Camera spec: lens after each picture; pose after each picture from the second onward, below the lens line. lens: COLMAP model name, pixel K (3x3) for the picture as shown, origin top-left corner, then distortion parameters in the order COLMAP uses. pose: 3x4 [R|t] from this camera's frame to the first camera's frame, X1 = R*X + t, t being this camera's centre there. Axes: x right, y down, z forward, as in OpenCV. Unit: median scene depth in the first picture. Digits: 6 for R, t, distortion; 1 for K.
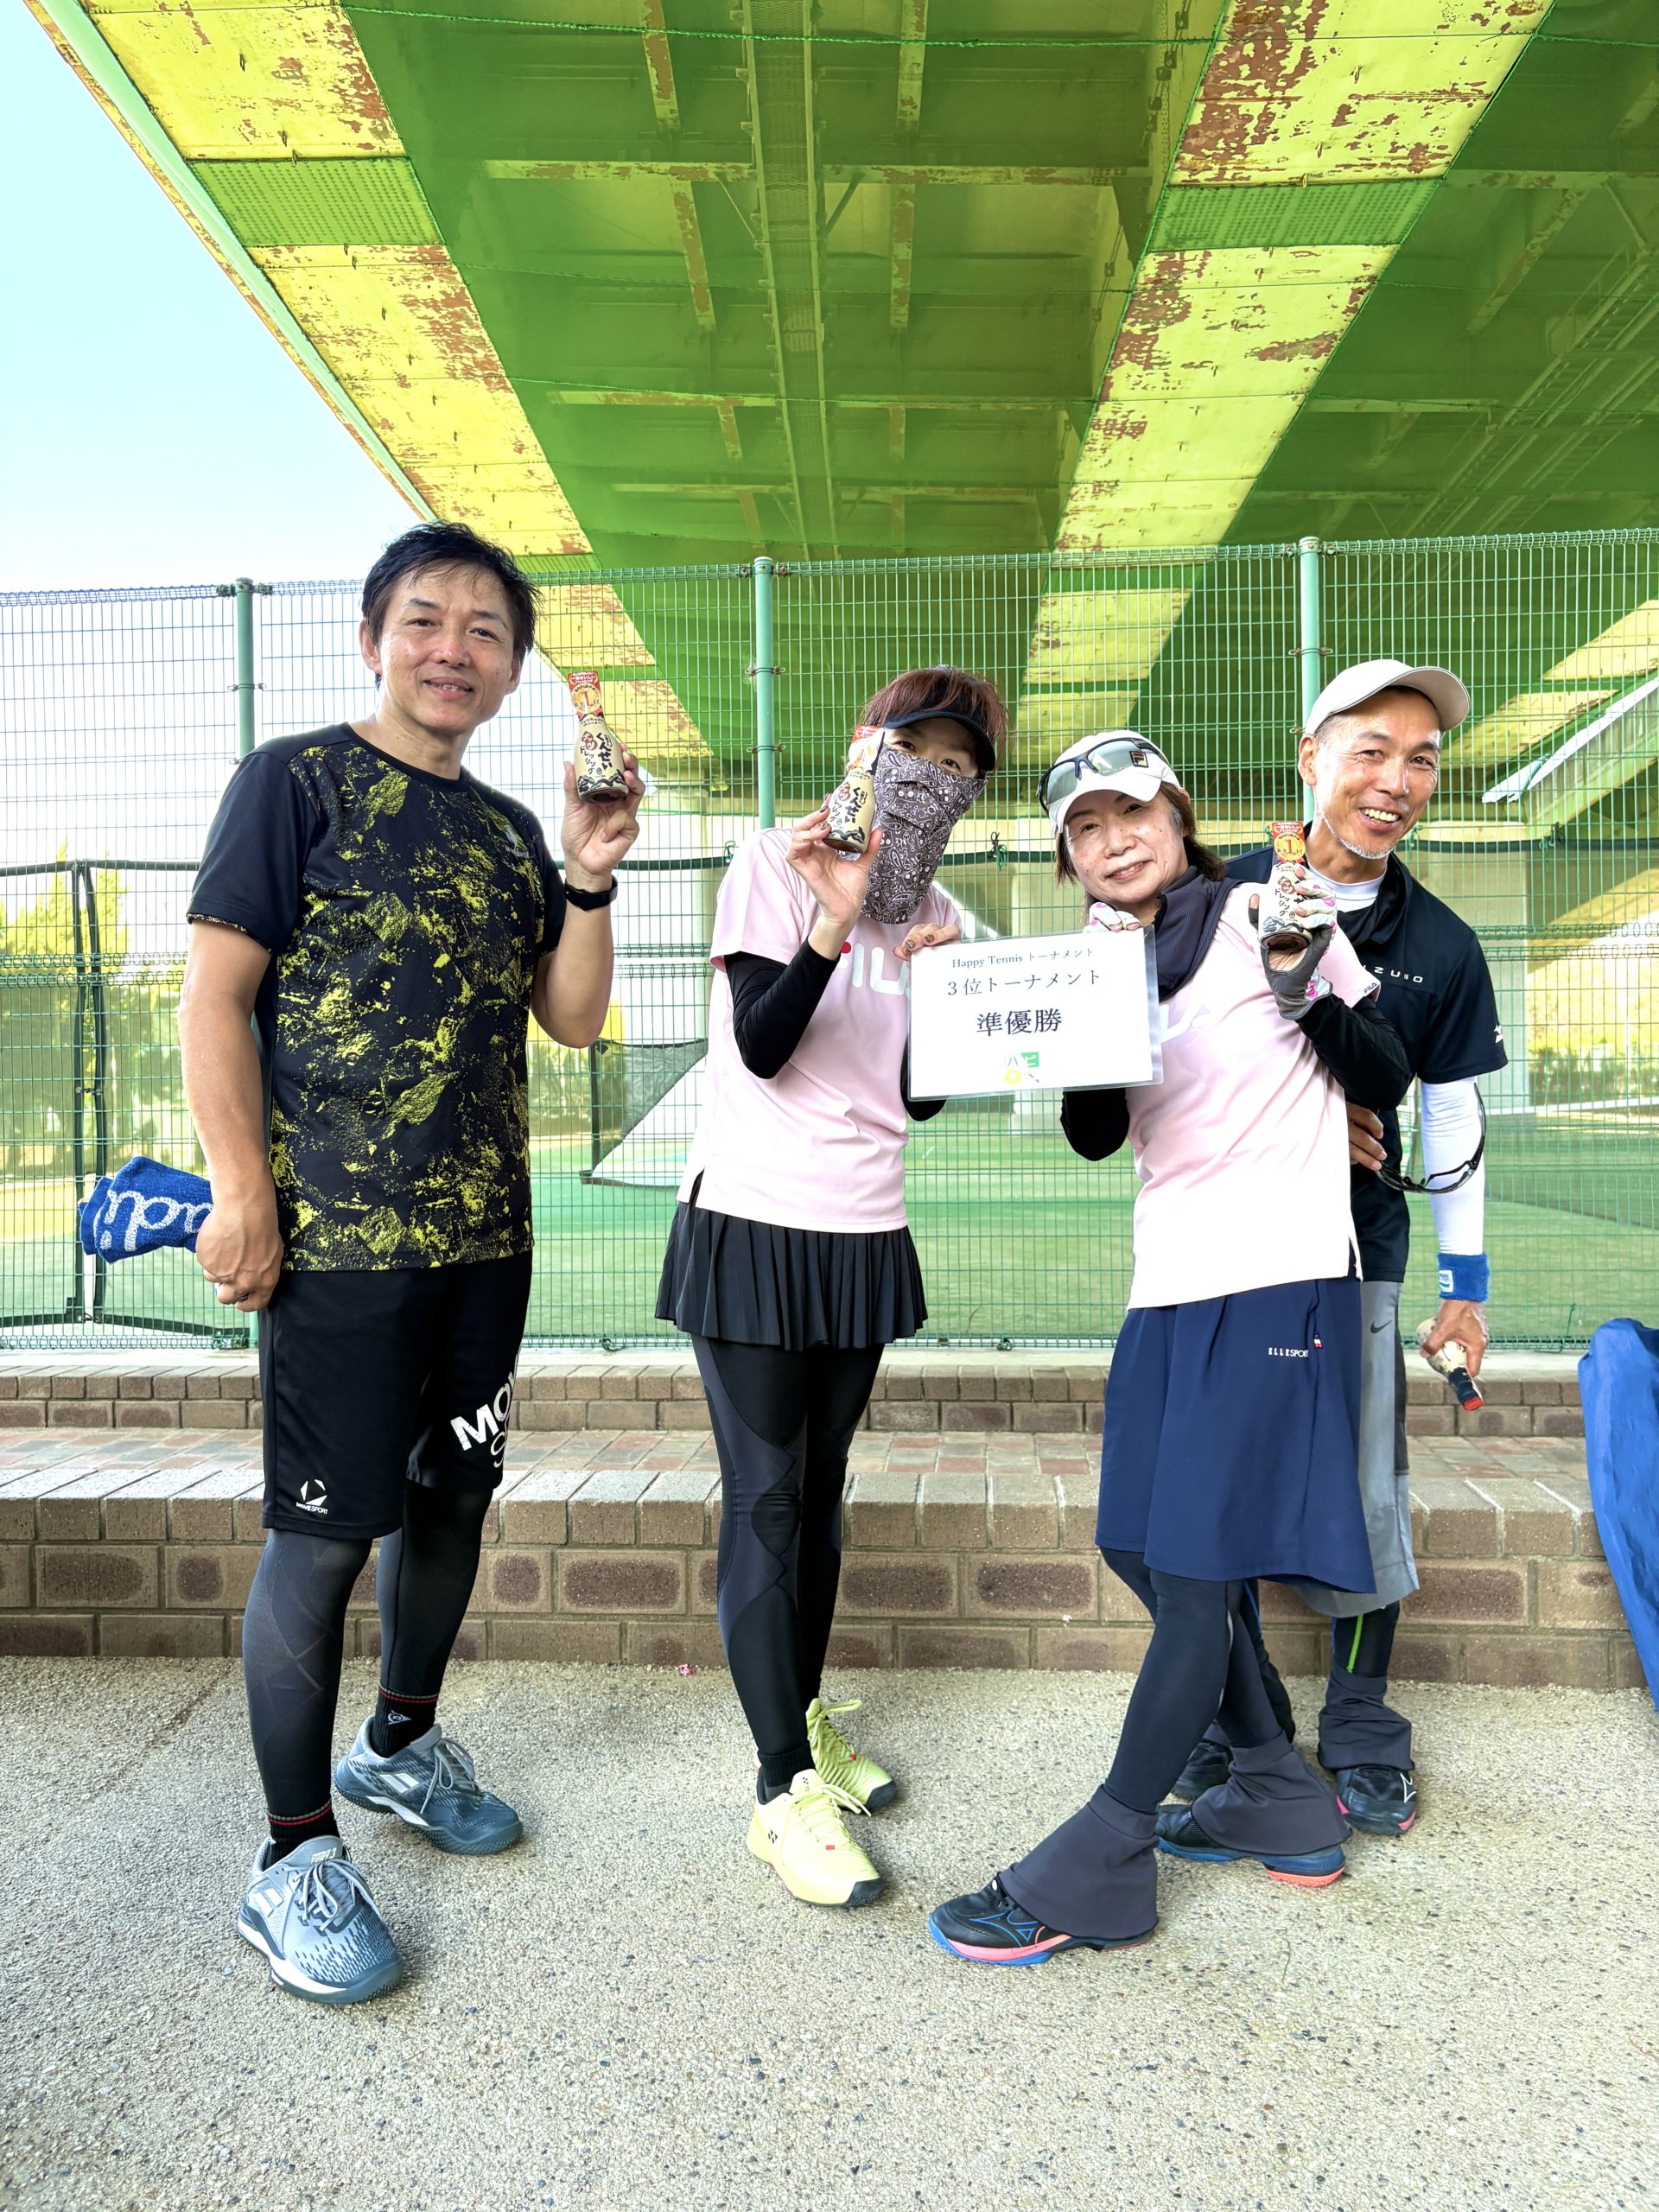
lens RADIAL K [[1661.4, 0, 839.0], [0, 1661.4, 1106.5], [0, 0, 1]] dist [0.052452, -0.052357]
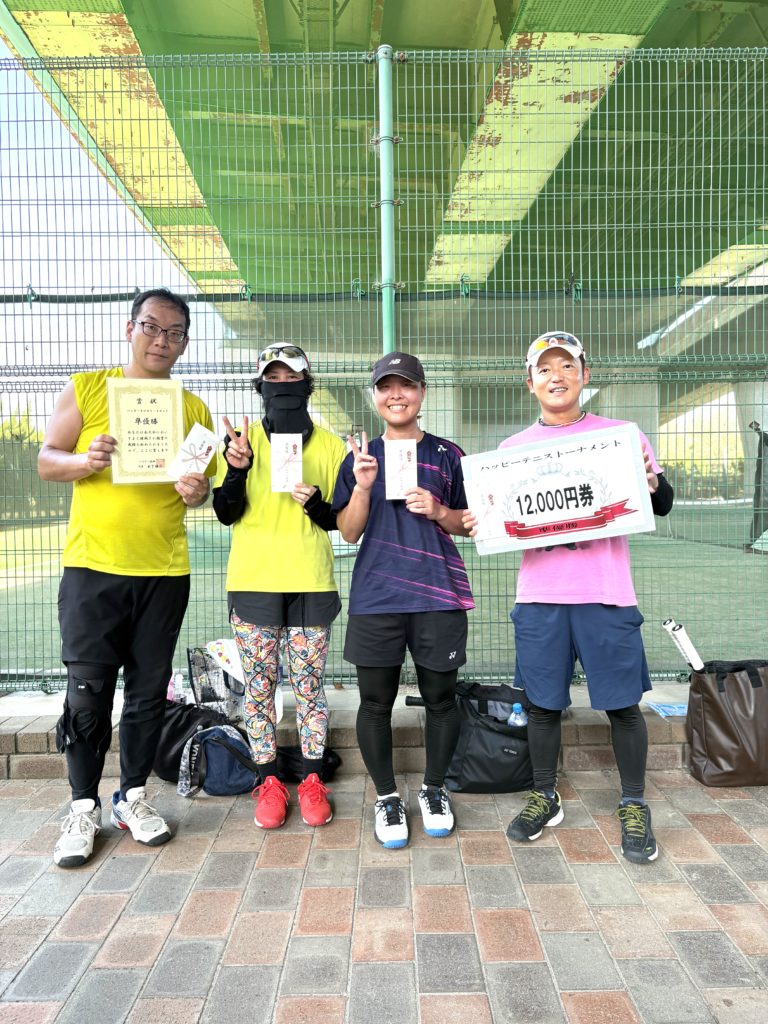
lens RADIAL K [[769.1, 0, 380.9], [0, 769.1, 513.0], [0, 0, 1]] dist [0.052452, -0.052357]
pose [[0.996741, -0.004199, 0.080564, -0.029296], [0.002357, 0.999734, 0.022947, 0.000329], [-0.080639, -0.022682, 0.996485, 0.128176]]
